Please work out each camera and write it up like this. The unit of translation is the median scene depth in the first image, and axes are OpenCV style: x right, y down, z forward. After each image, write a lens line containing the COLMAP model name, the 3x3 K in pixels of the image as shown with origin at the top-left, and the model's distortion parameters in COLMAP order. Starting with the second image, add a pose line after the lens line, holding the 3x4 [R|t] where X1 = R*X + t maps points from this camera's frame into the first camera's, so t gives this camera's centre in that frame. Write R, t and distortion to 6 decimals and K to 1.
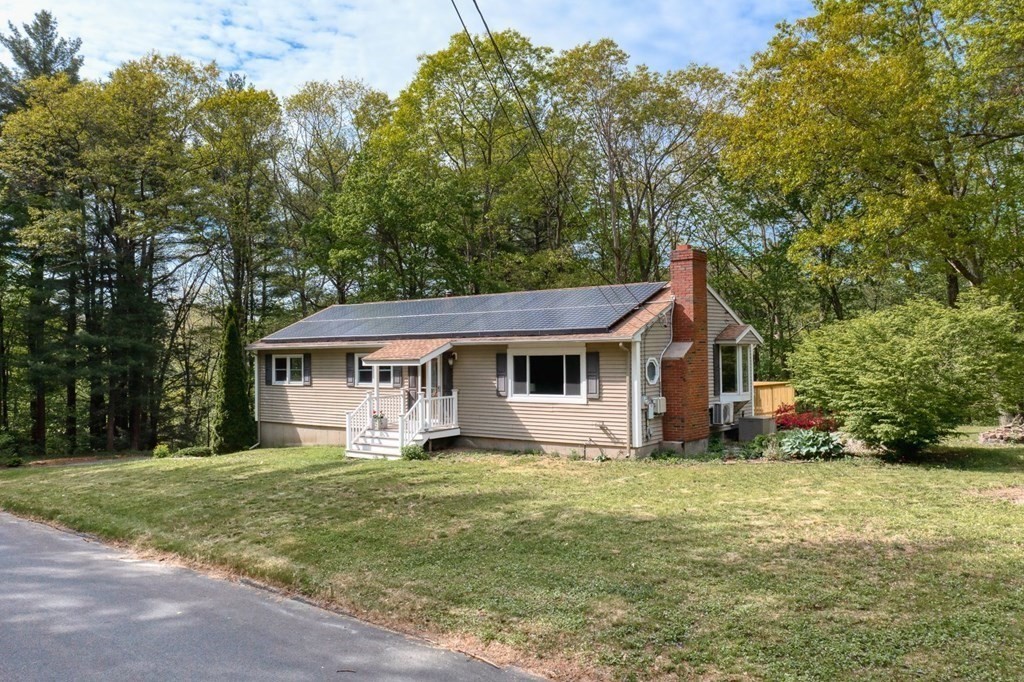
lens RADIAL K [[436.7, 0, 510.2], [0, 436.7, 338.6], [0, 0, 1]] dist [-0.001083, -0.000487]
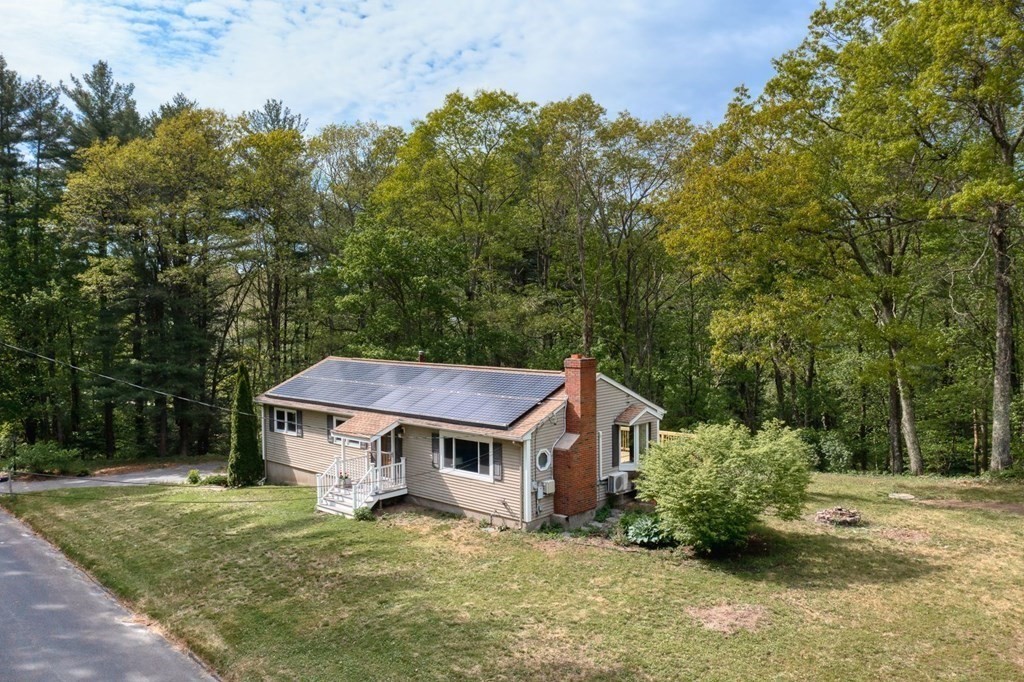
lens RADIAL K [[411.2, 0, 515.5], [0, 411.2, 344.2], [0, 0, 1]] dist [-0.000535, -0.000624]
pose [[0.998802, 0.004288, -0.048754, 0.266253], [-0.002720, 0.999478, 0.032180, -0.260917], [0.048866, -0.032009, 0.998292, -0.152581]]
